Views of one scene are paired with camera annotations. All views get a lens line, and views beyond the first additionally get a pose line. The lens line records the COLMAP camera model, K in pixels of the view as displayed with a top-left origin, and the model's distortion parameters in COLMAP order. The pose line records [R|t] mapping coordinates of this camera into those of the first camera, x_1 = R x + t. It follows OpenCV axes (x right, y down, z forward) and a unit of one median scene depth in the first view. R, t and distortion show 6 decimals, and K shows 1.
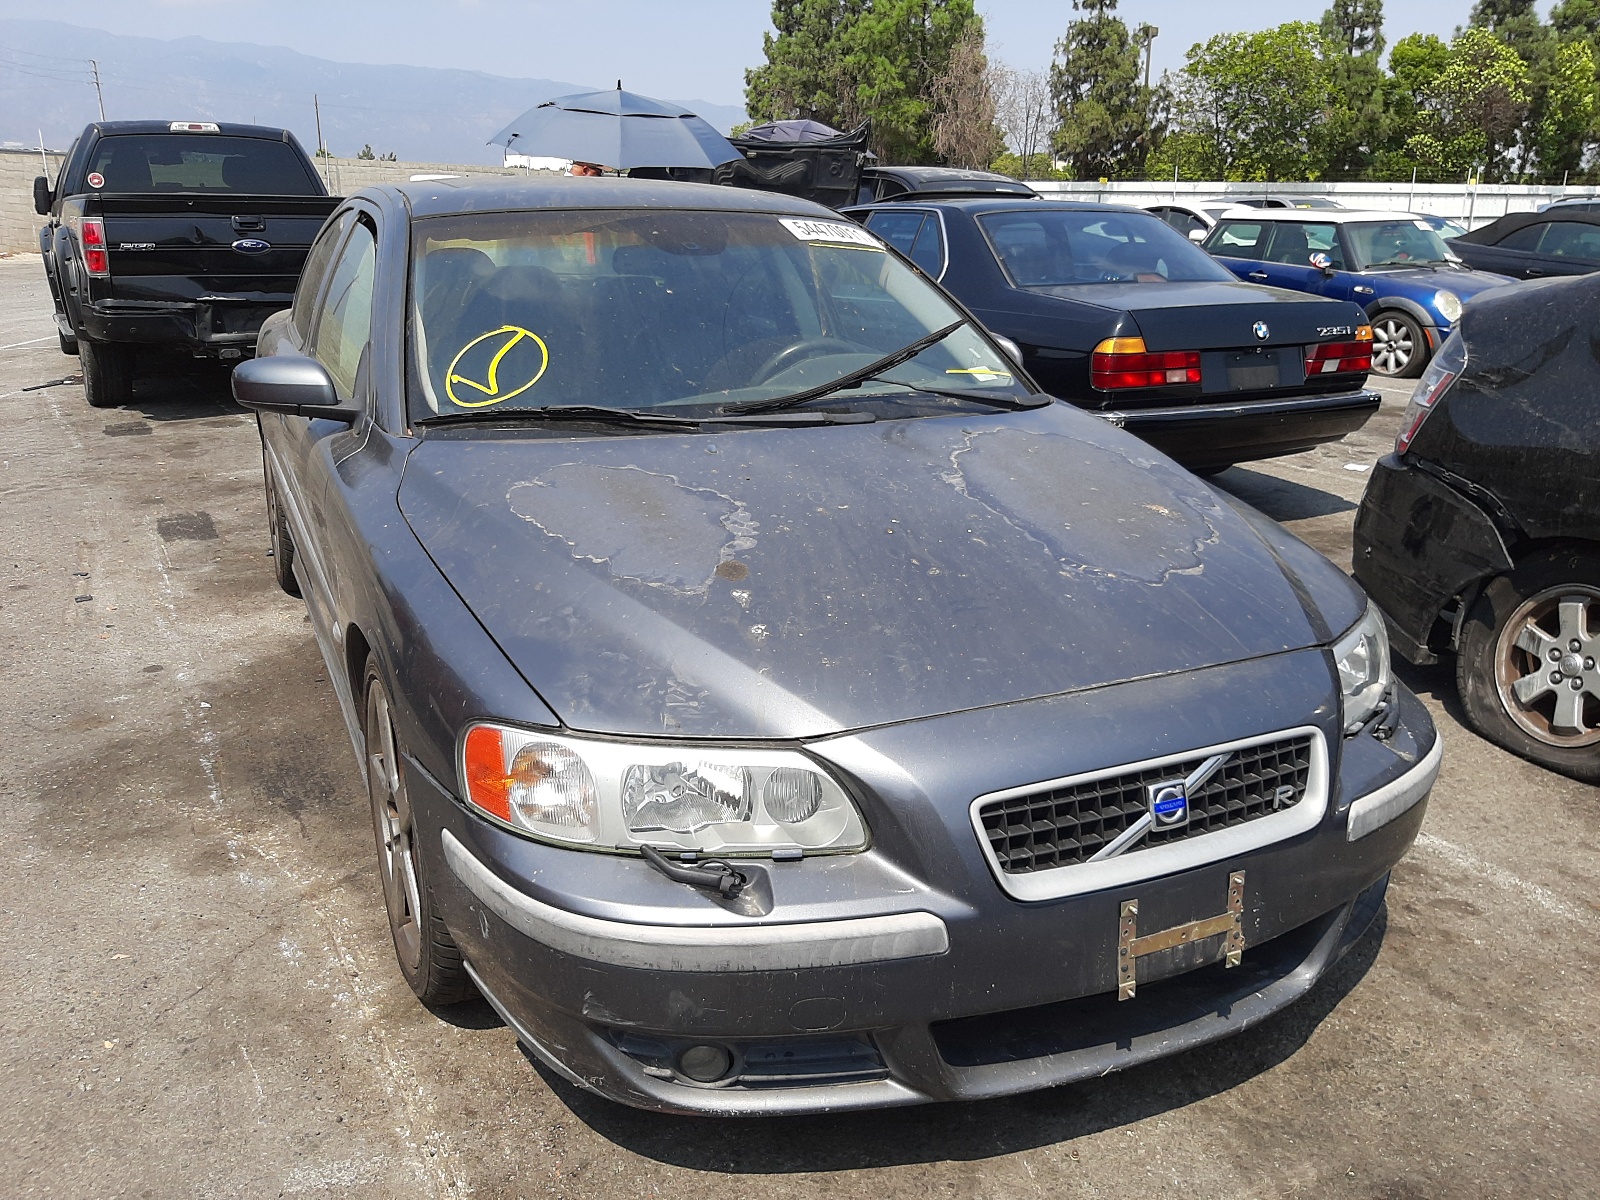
lens RADIAL K [[1239.6, 0, 791.7], [0, 1239.6, 603.6], [0, 0, 1]] dist [0.050256, -0.110835]
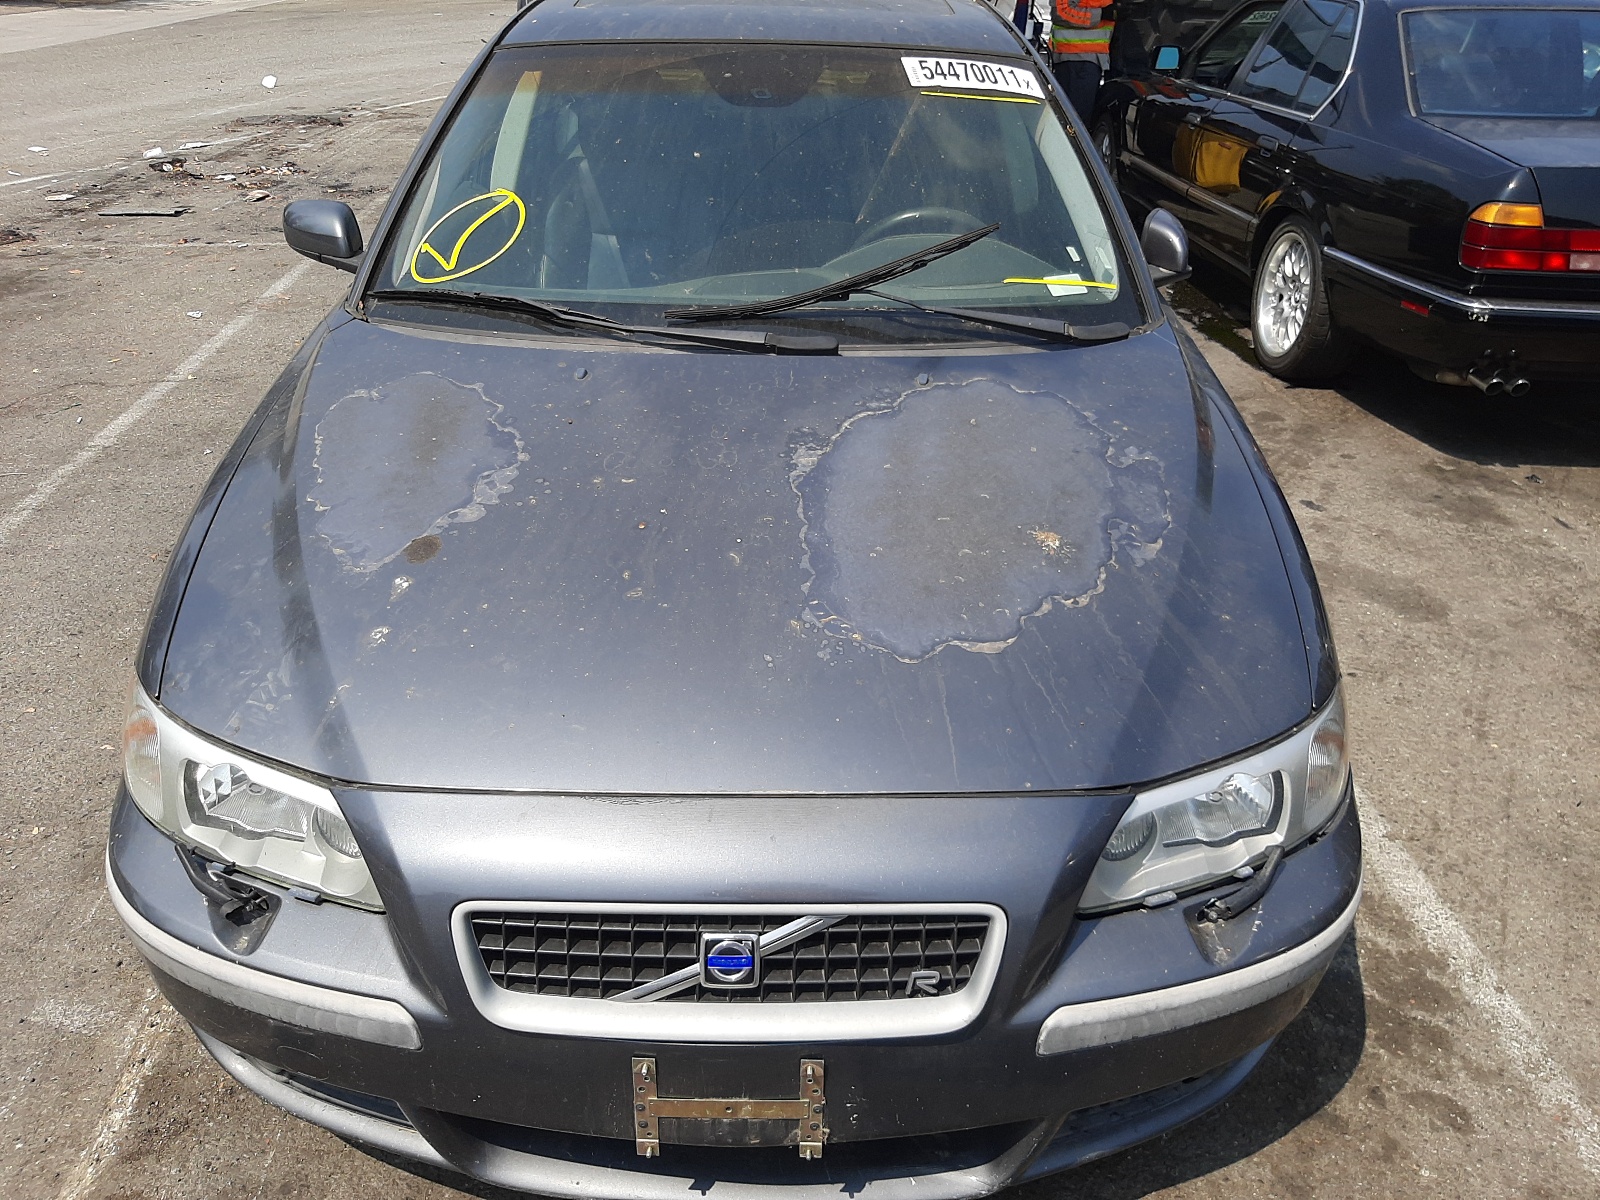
lens RADIAL K [[1239.6, 0, 791.7], [0, 1239.6, 603.6], [0, 0, 1]] dist [0.050256, -0.110835]
pose [[0.907747, 0.205375, -0.365809, 0.544058], [-0.134033, 0.968252, 0.211004, -0.219367], [0.397530, -0.142508, 0.906455, 0.298175]]
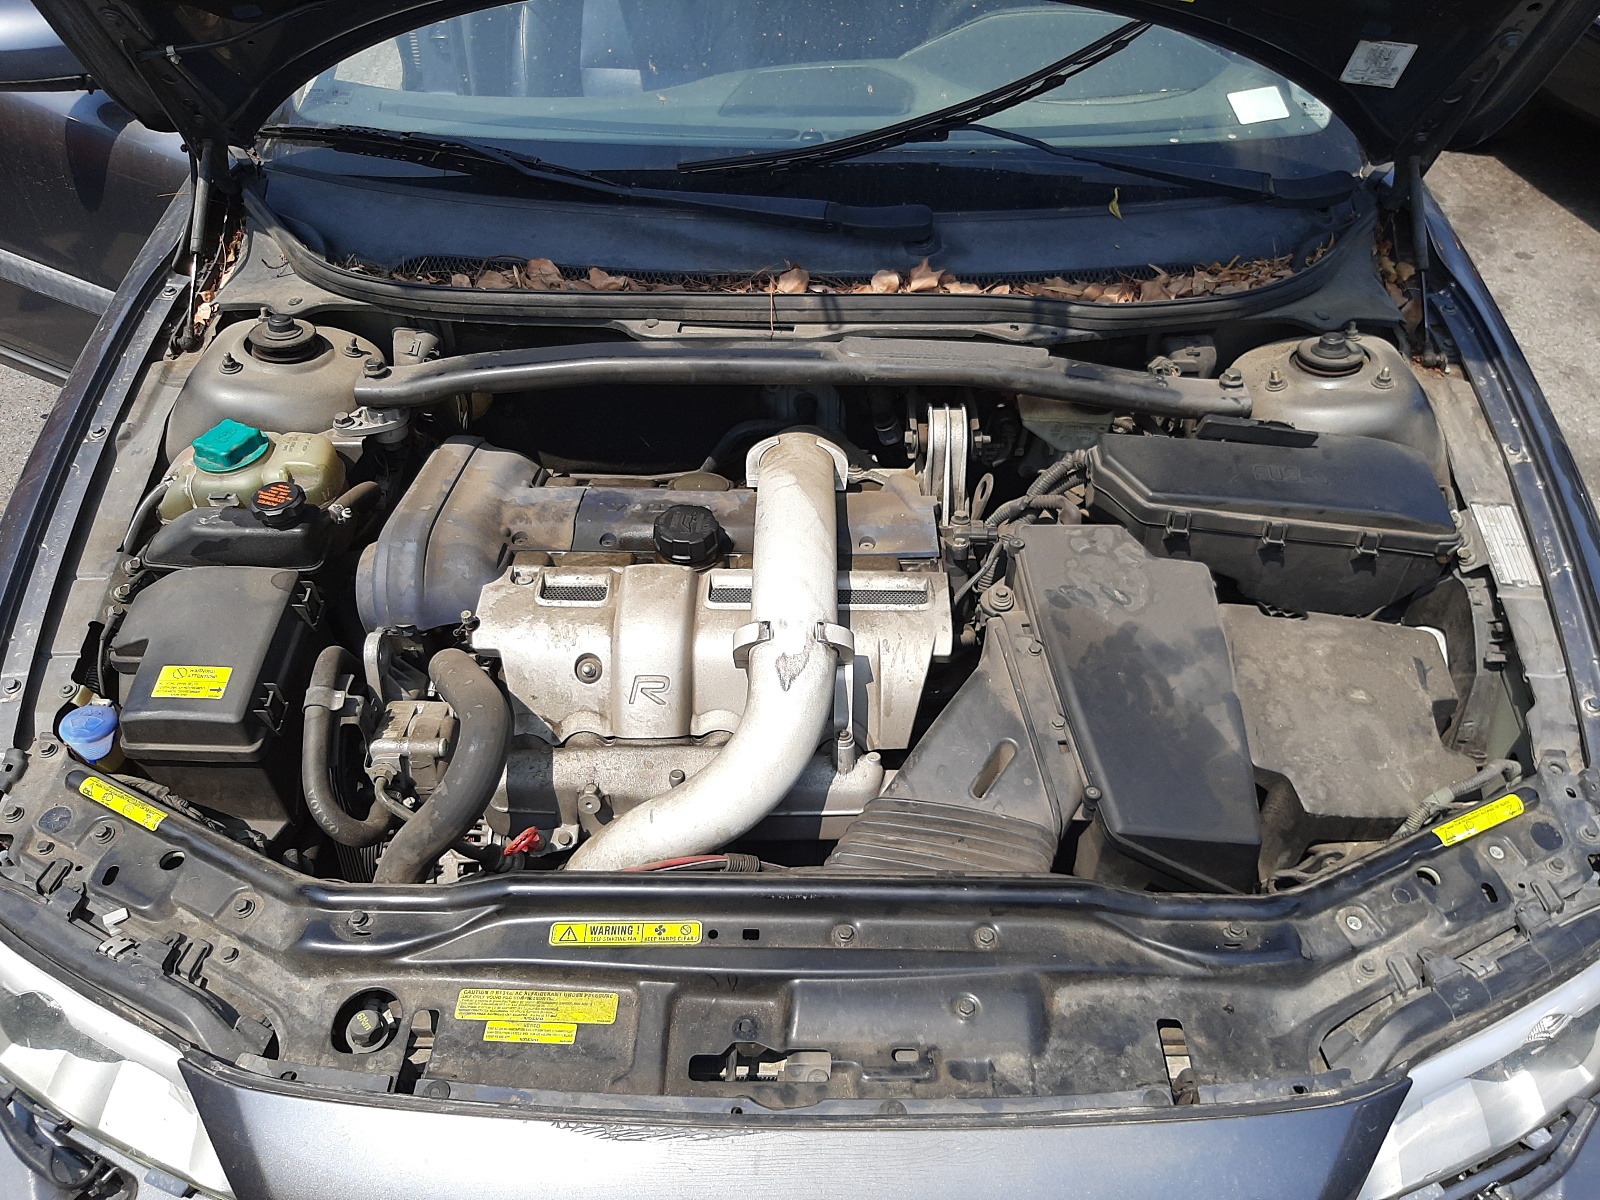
lens RADIAL K [[1239.6, 0, 791.7], [0, 1239.6, 603.6], [0, 0, 1]] dist [0.050256, -0.110835]
pose [[0.898343, 0.289312, -0.330573, 0.358205], [-0.129569, 0.893533, 0.429897, -0.326197], [0.419752, -0.343363, 0.840185, 0.619894]]
